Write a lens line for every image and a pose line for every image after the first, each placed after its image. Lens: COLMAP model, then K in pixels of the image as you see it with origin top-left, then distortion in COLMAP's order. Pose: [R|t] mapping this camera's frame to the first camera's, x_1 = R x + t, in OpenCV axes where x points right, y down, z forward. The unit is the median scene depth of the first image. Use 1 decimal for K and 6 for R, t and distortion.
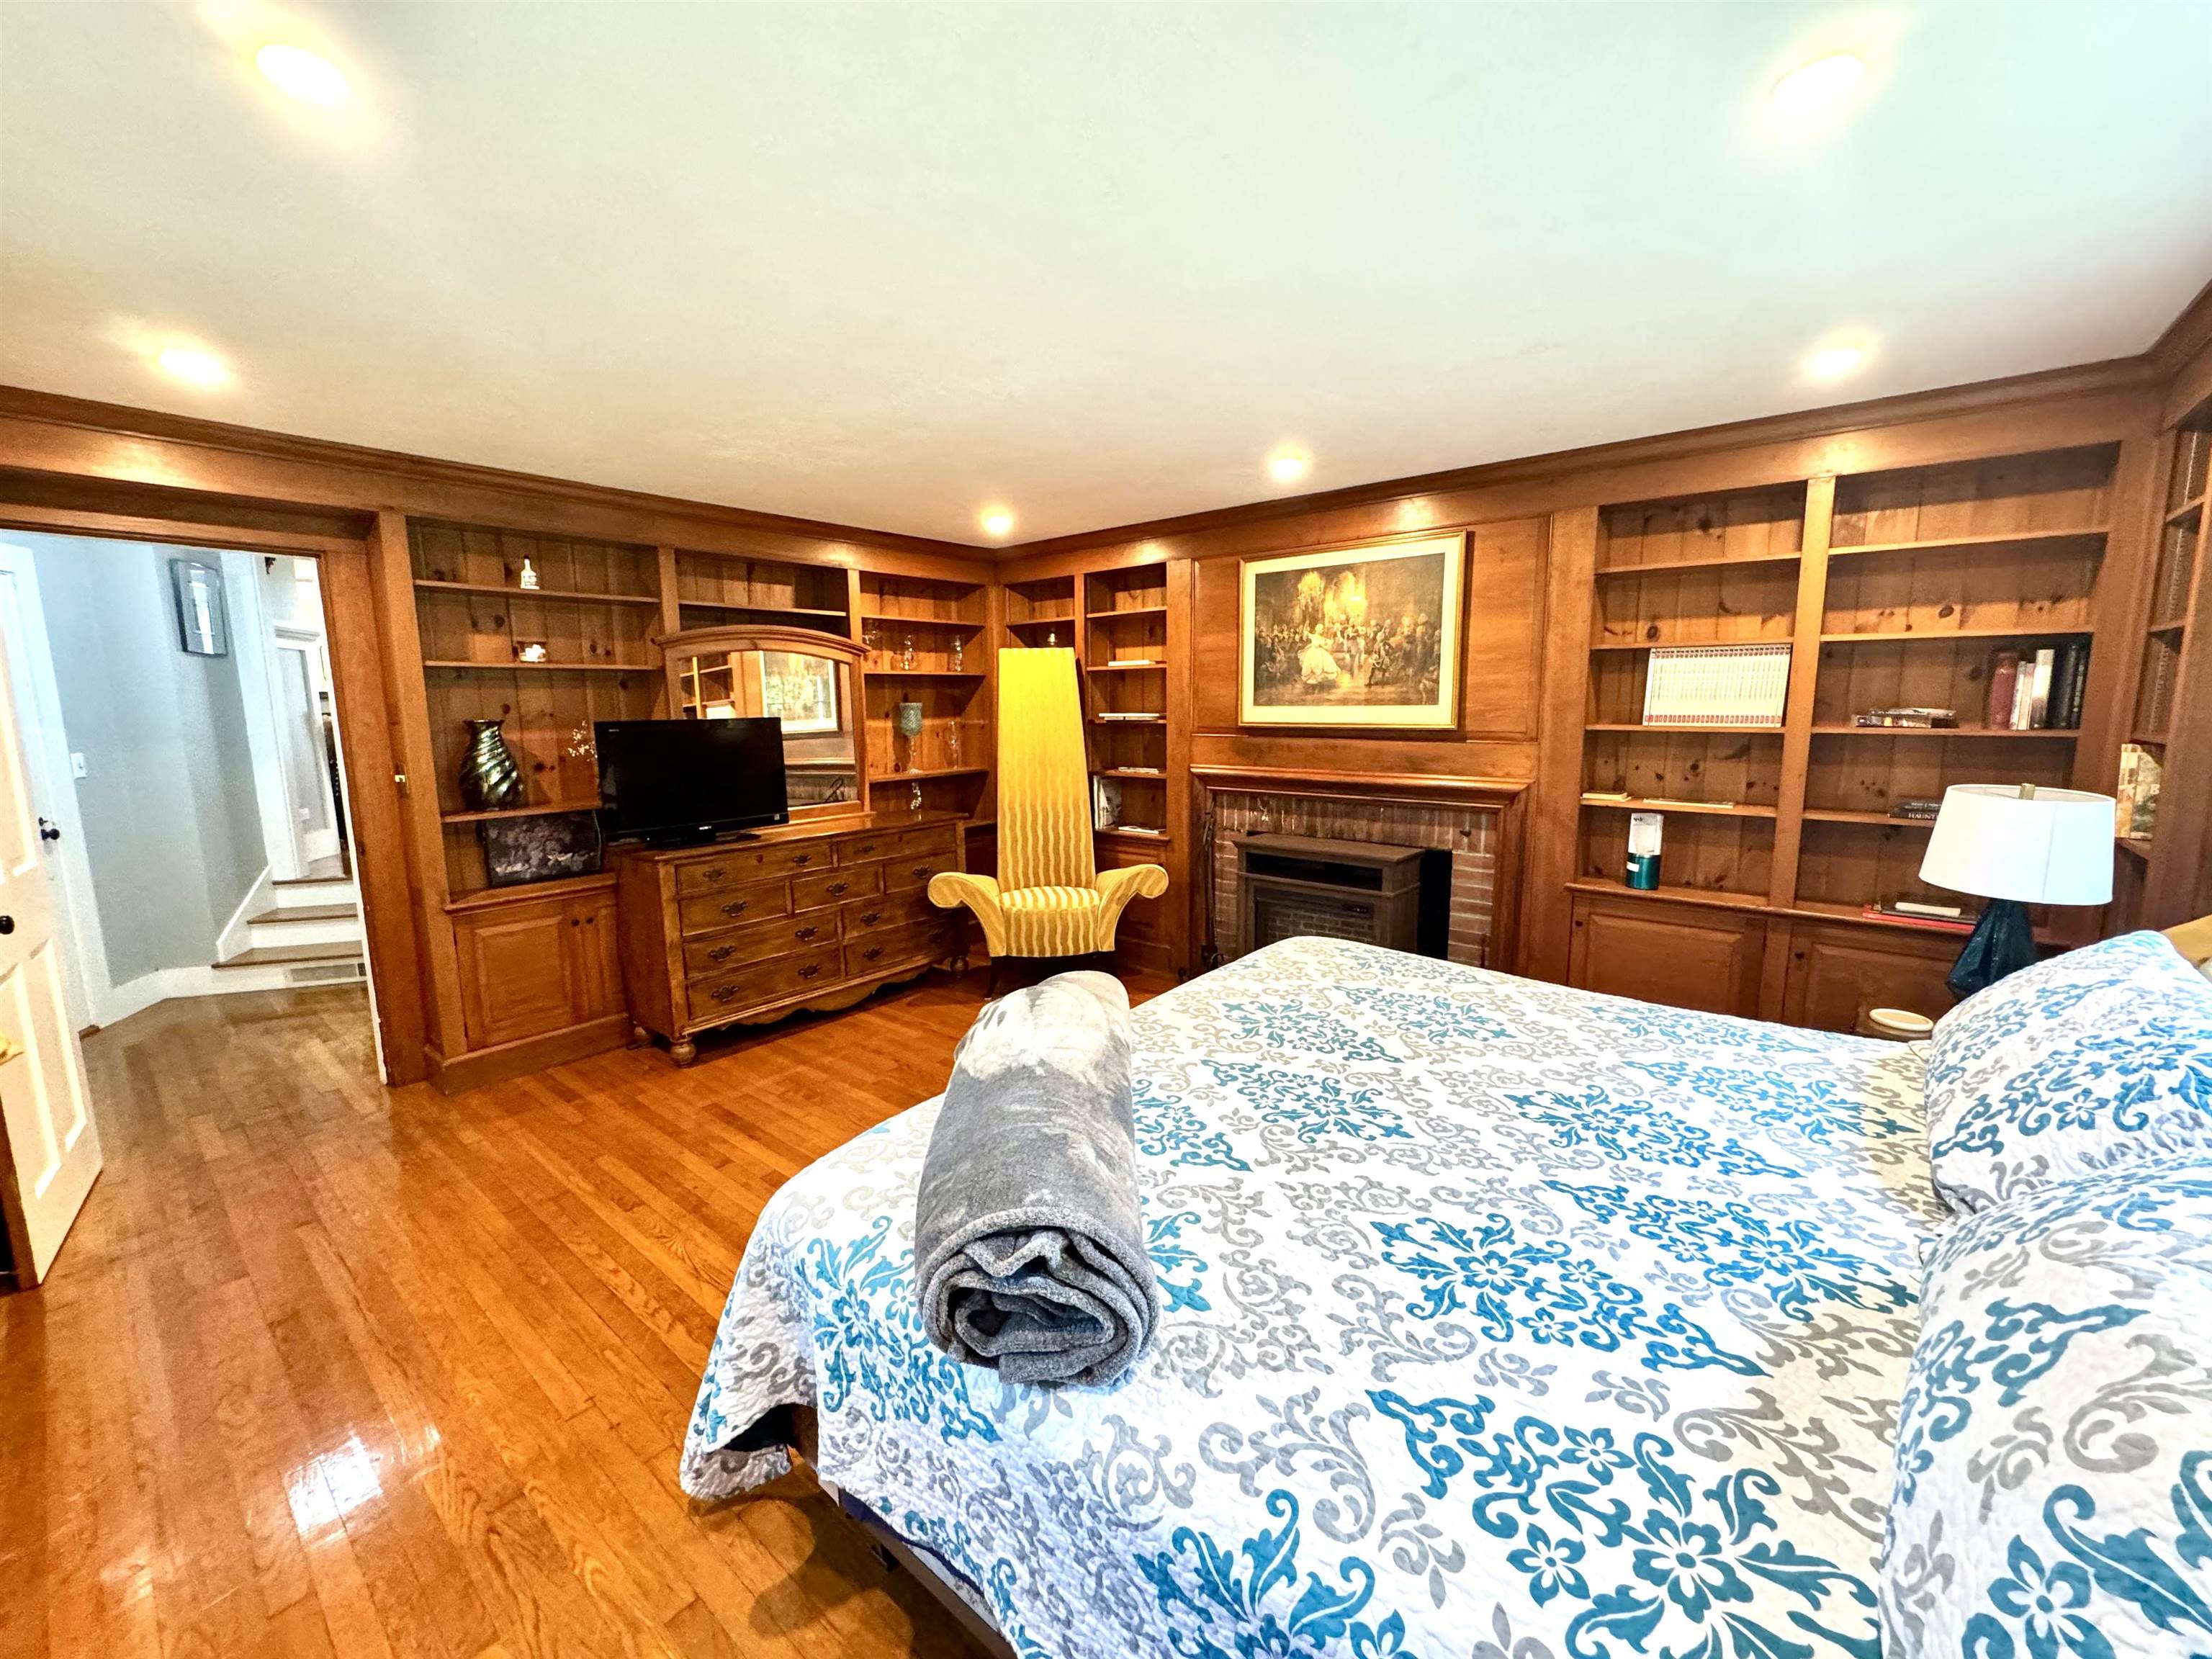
lens RADIAL K [[889.7, 0, 1103.3], [0, 889.7, 830.5], [0, 0, 1]] dist [-0.003315, 0.000233]
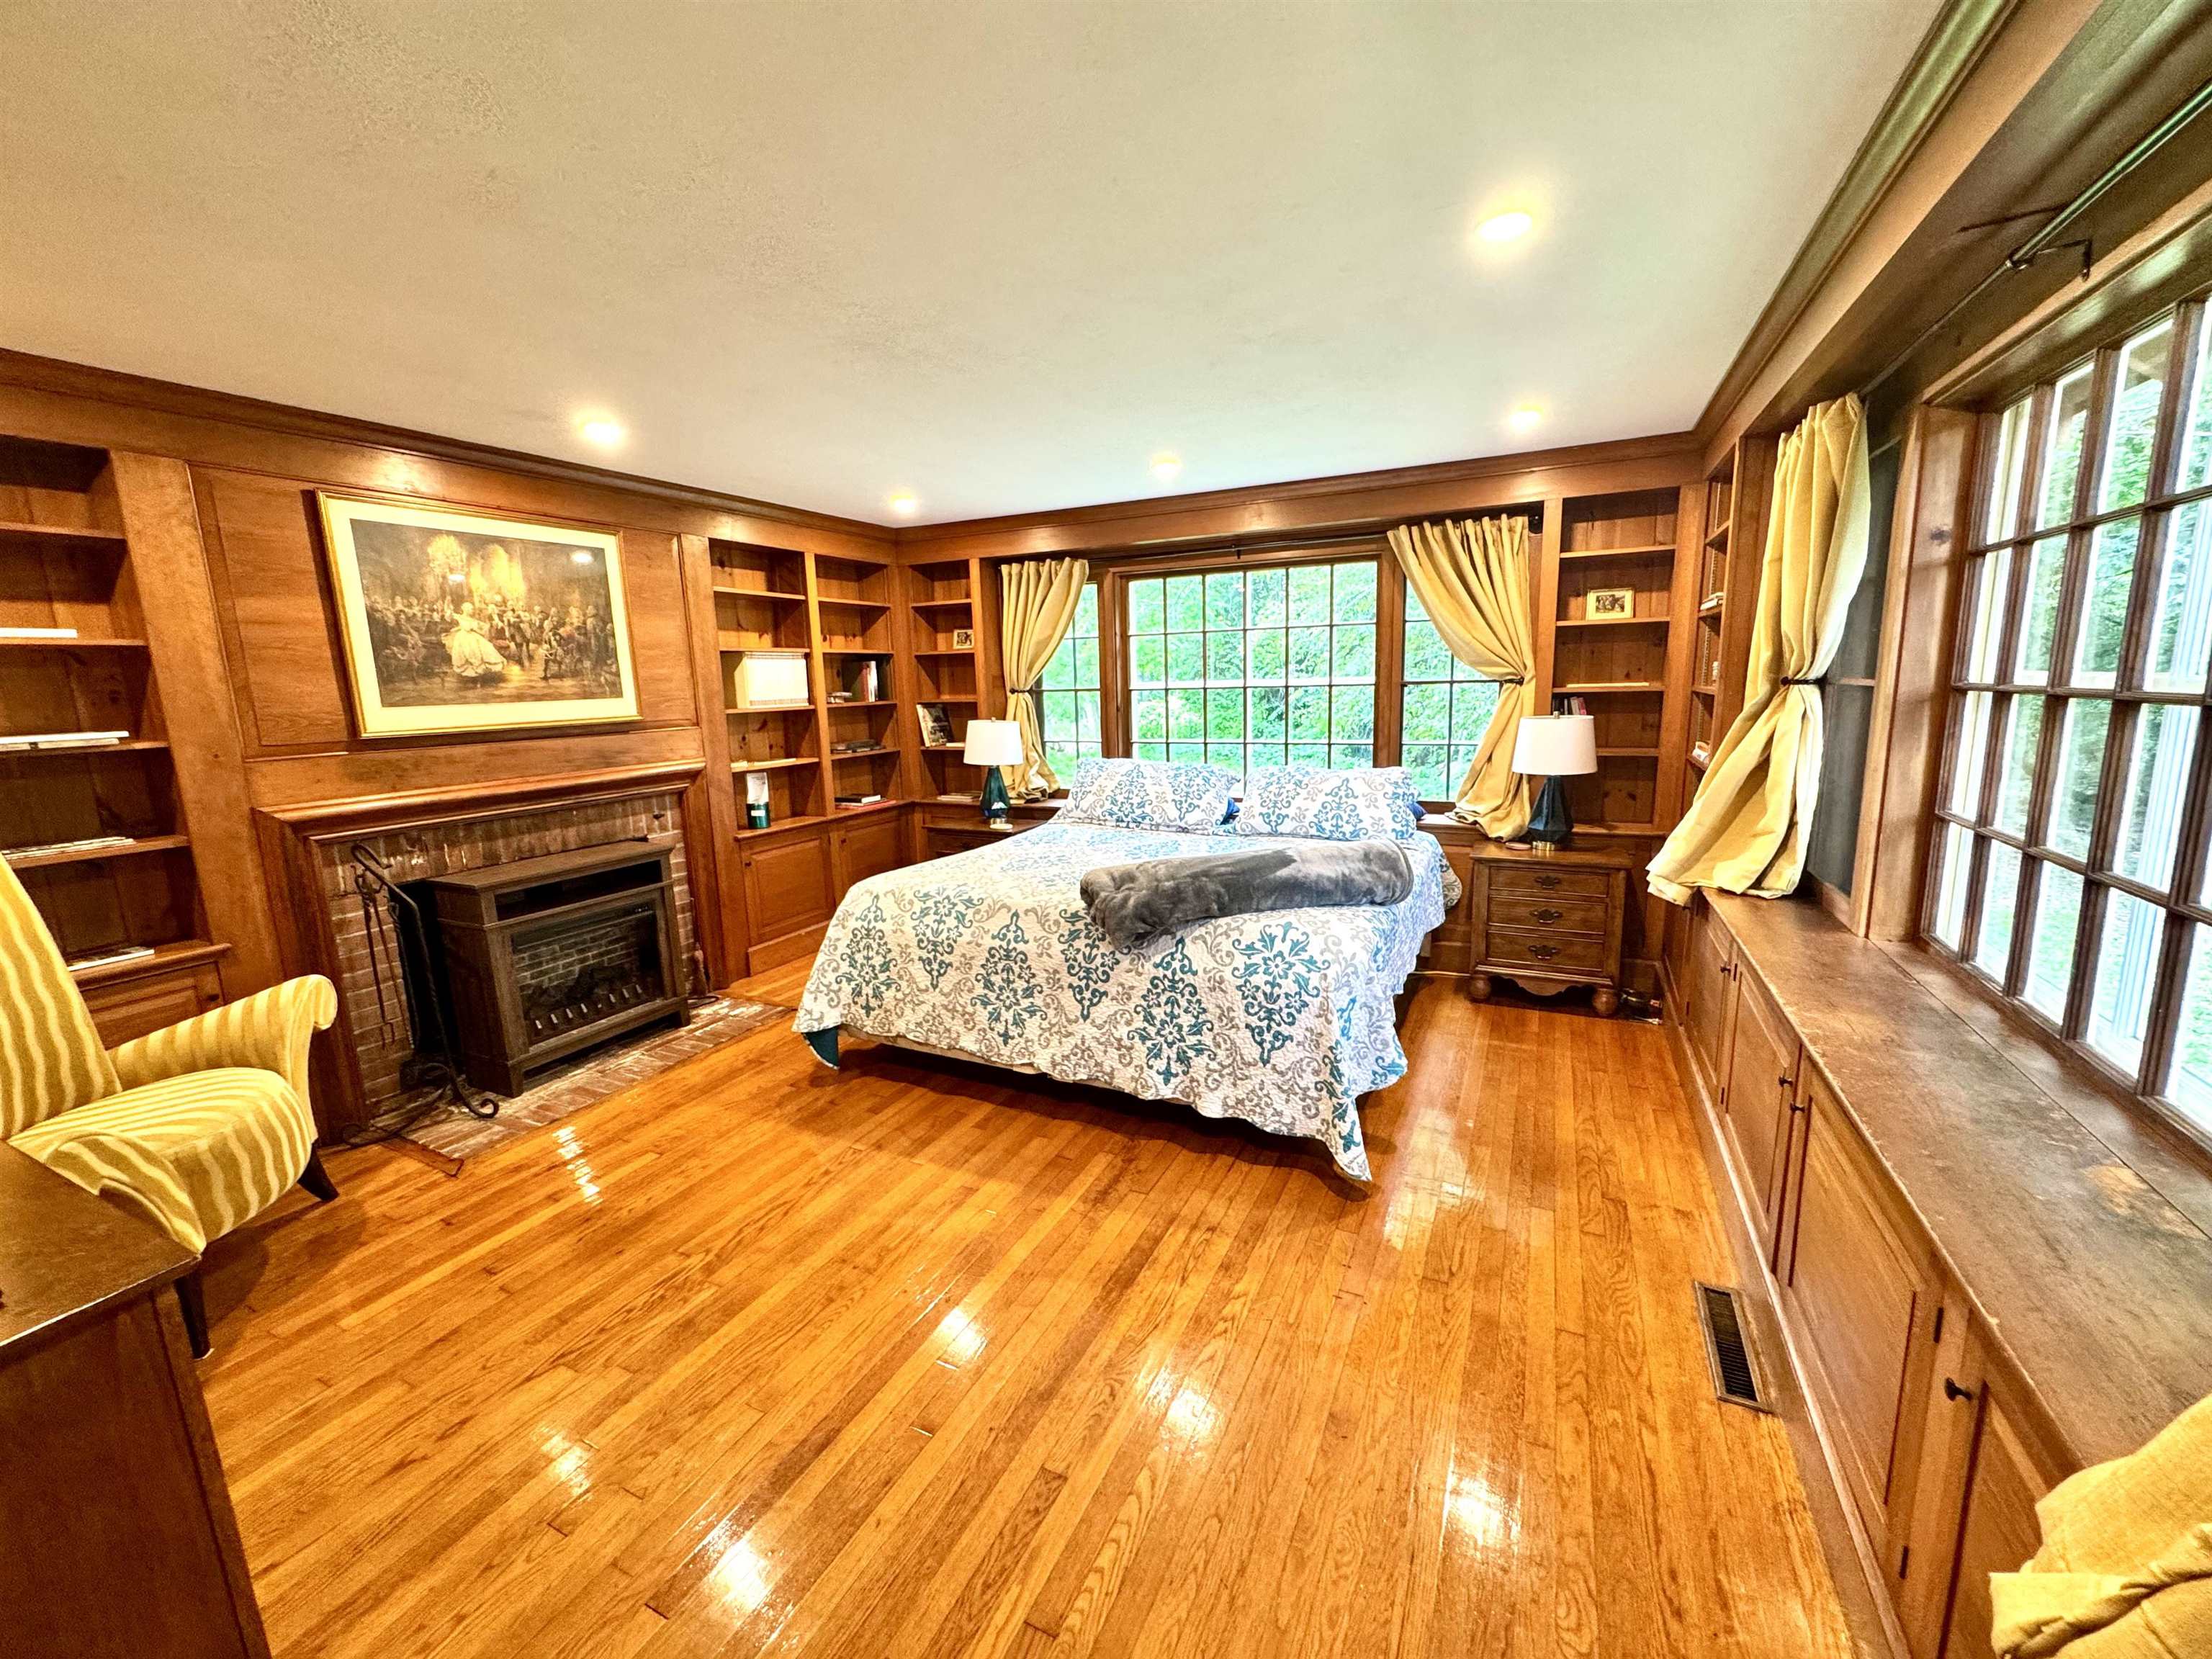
lens RADIAL K [[889.7, 0, 1115.1], [0, 889.7, 830.8], [0, 0, 1]] dist [-0.003315, 0.000233]
pose [[-0.241984, -0.149426, 0.958705, -0.742668], [0.175021, 0.965141, 0.194606, -0.090472], [-0.954364, 0.214885, -0.207396, 0.684218]]
